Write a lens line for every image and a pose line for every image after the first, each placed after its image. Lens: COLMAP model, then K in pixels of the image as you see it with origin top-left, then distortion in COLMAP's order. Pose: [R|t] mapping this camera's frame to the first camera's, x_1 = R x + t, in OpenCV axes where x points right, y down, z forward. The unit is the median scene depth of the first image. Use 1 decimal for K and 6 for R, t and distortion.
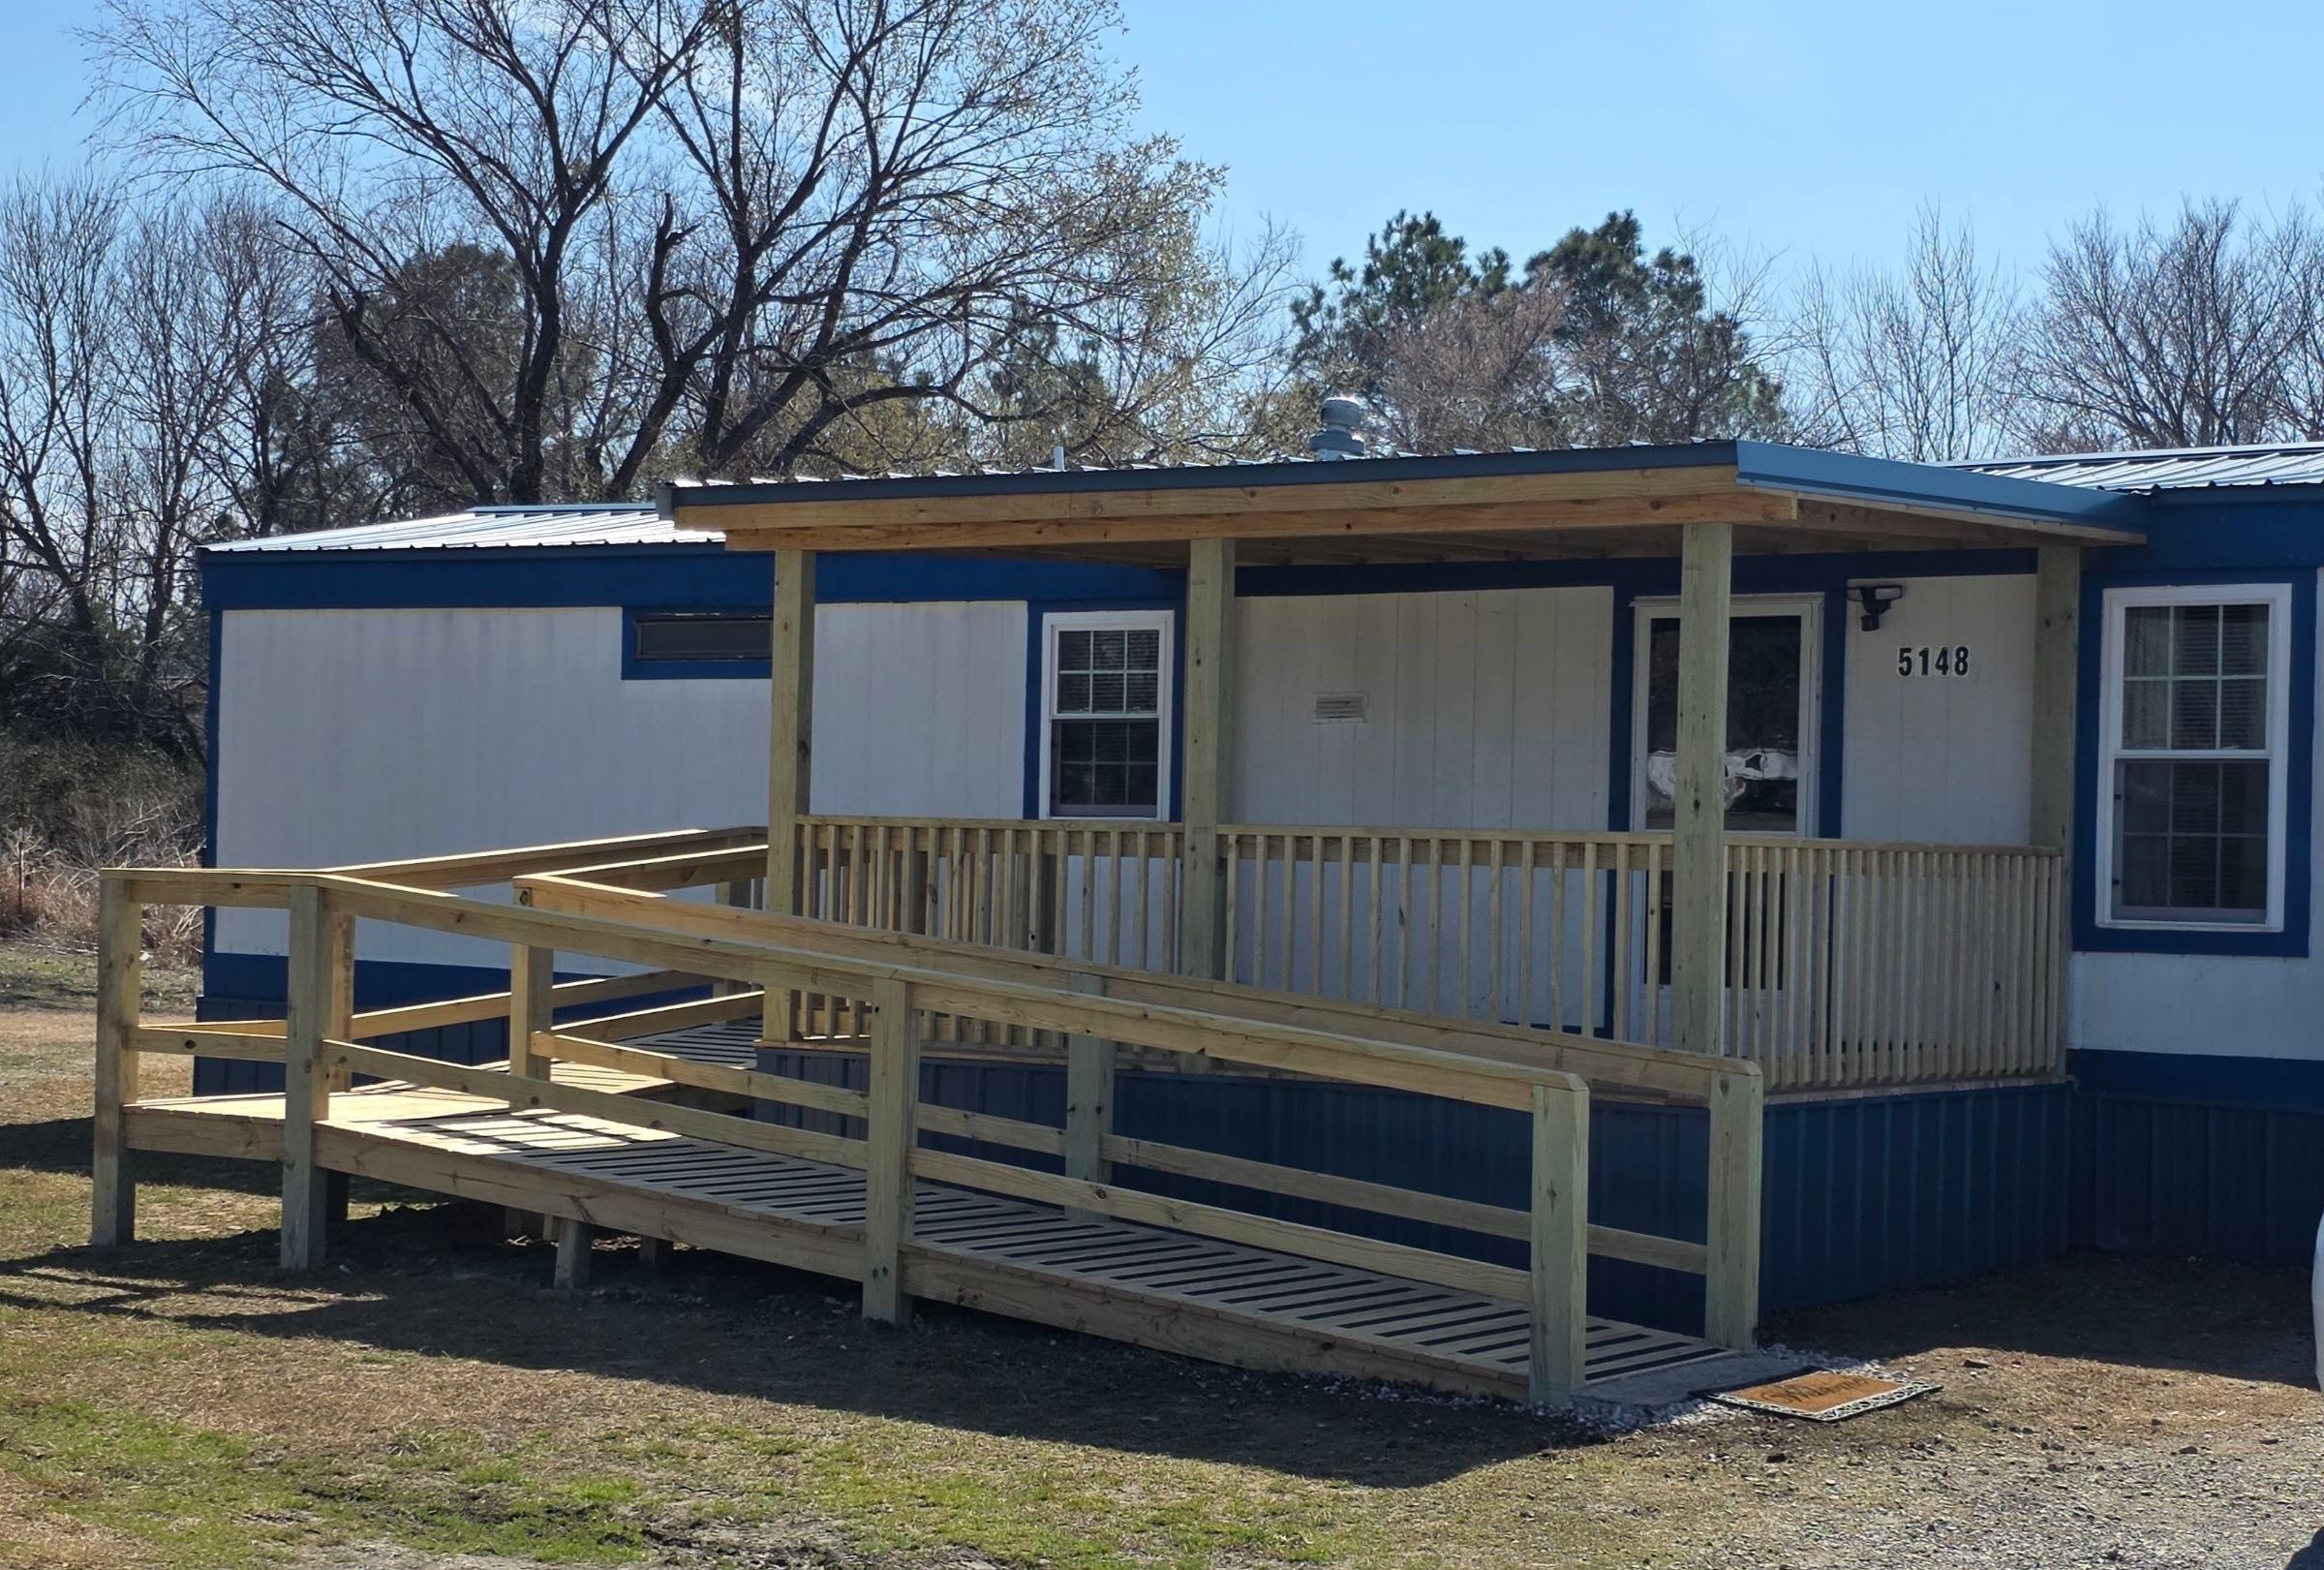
lens RADIAL K [[4041.2, 0, 1183.1], [0, 4041.2, 865.3], [0, 0, 1]] dist [0.142088, 0.000000]
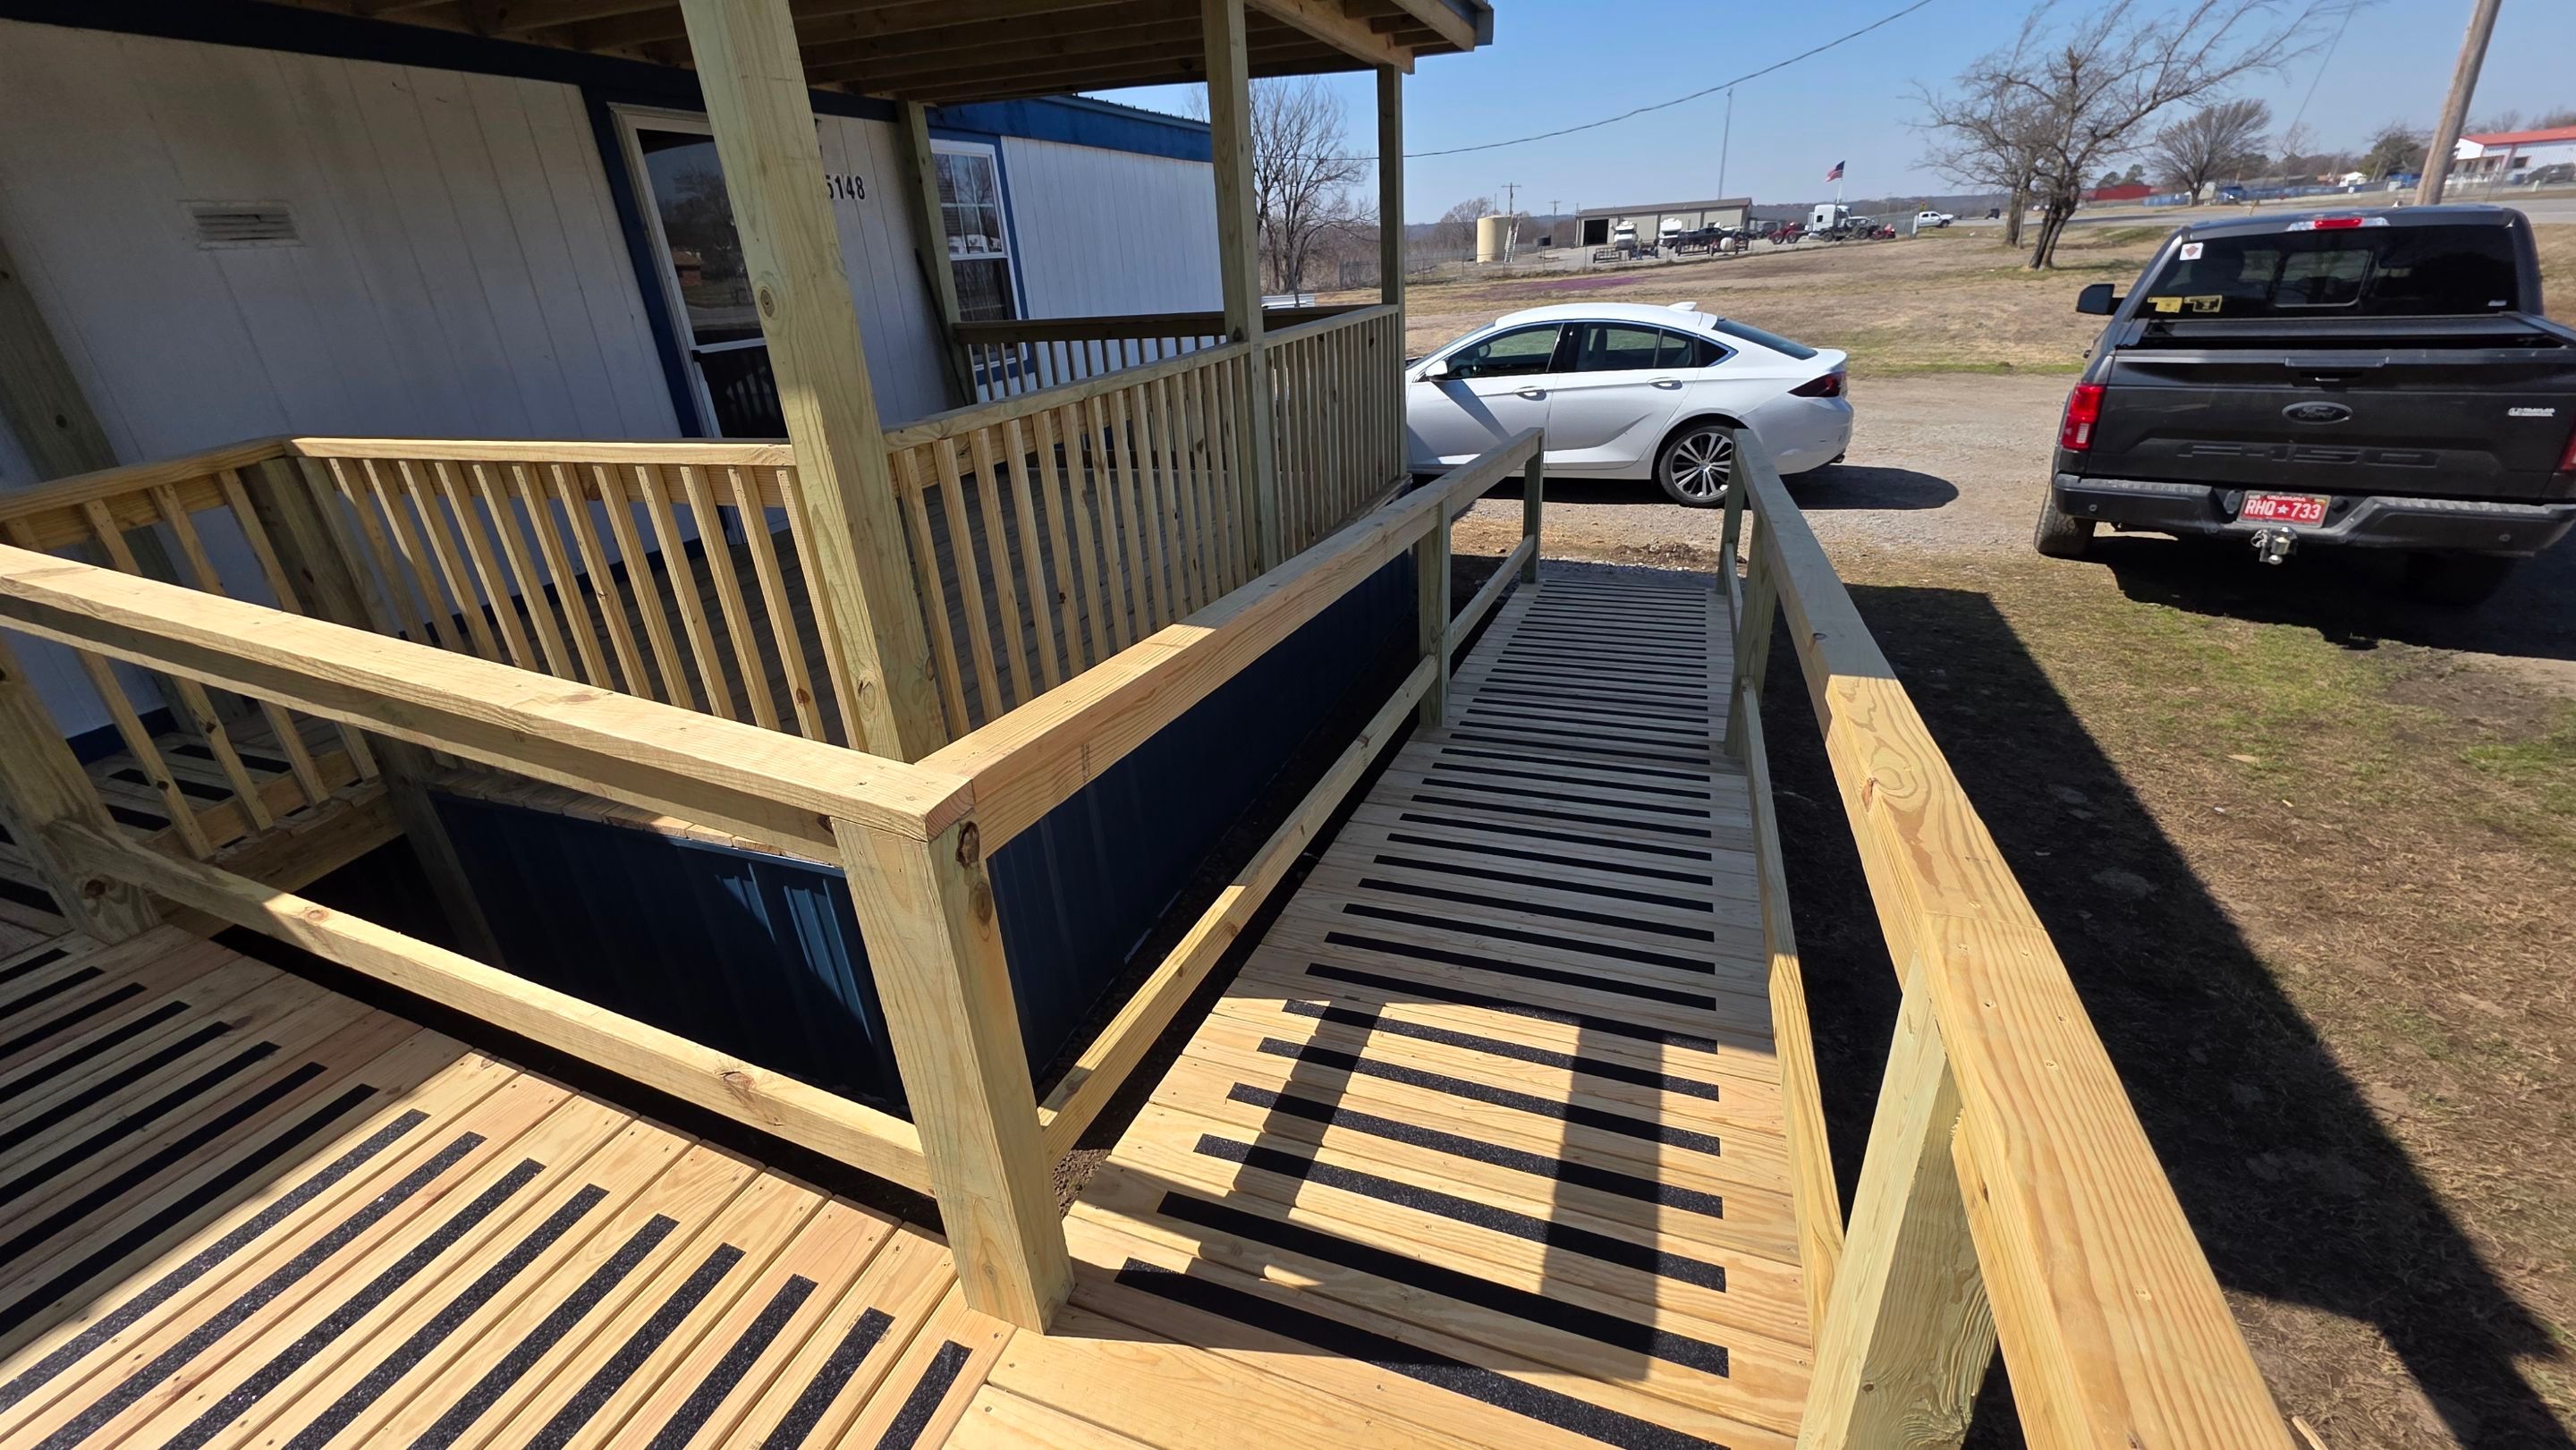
lens RADIAL K [[1025.5, 0, 1285.1], [0, 1025.5, 720.6], [0, 0, 1]] dist [0.002617, -0.000099]
pose [[-0.254393, -0.408803, 0.876450, -0.231165], [0.061182, 0.897647, 0.436448, -0.031926], [-0.965164, 0.164652, -0.203344, 0.982882]]
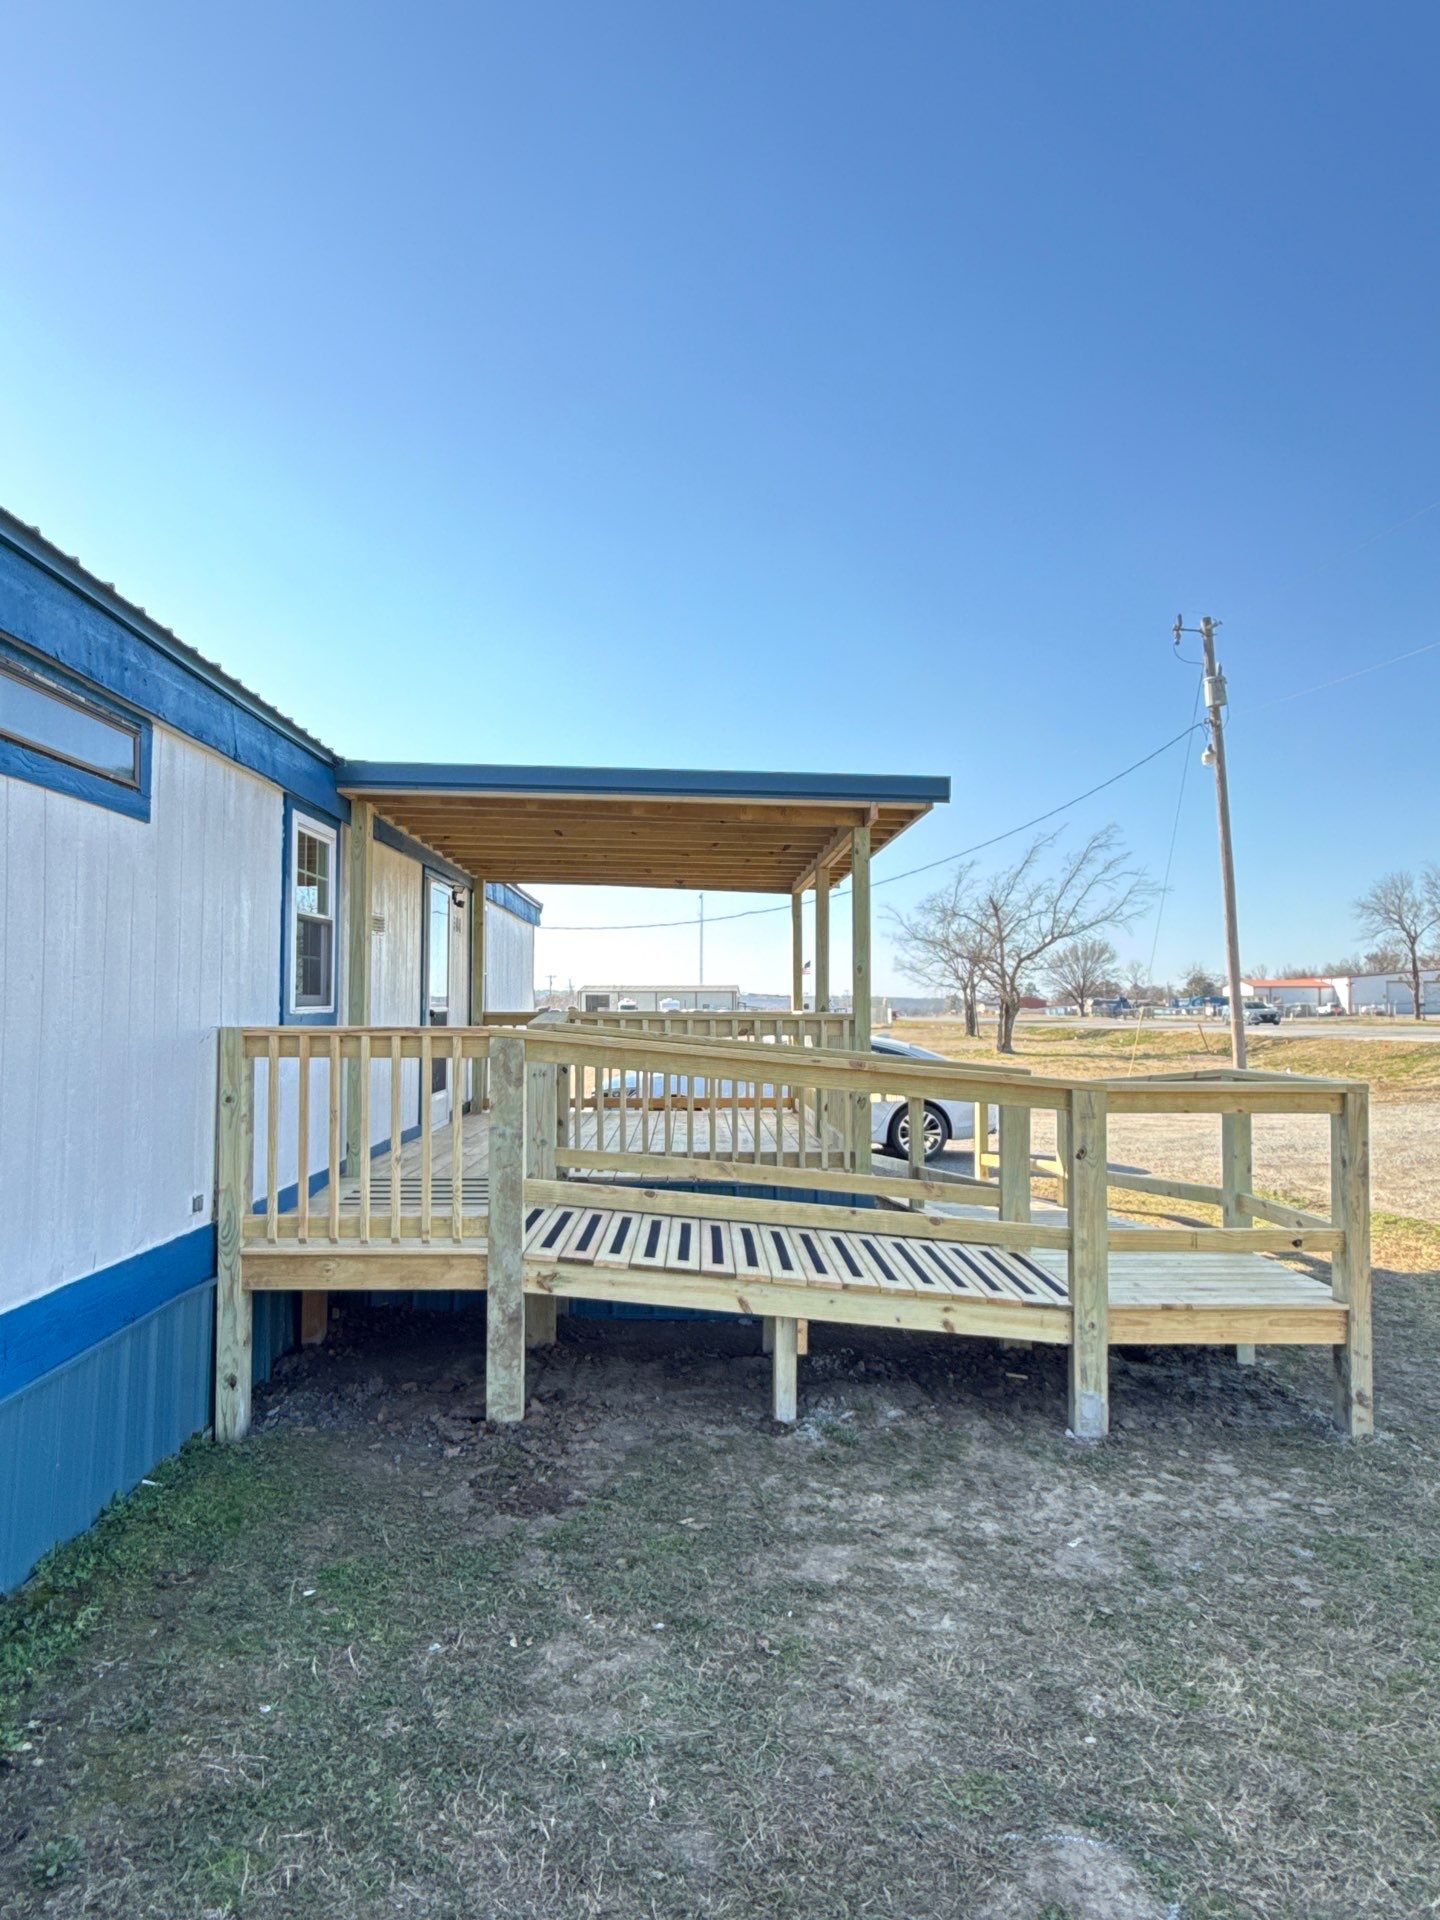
lens RADIAL K [[1217.2, 0, 717.3], [0, 1217.2, 963.5], [0, 0, 1]] dist [-0.003747, 0.003397]
pose [[-0.595151, 0.005780, 0.803593, -0.410663], [-0.007664, 0.999888, -0.012869, -0.023726], [-0.803578, -0.013818, -0.595040, 1.298246]]
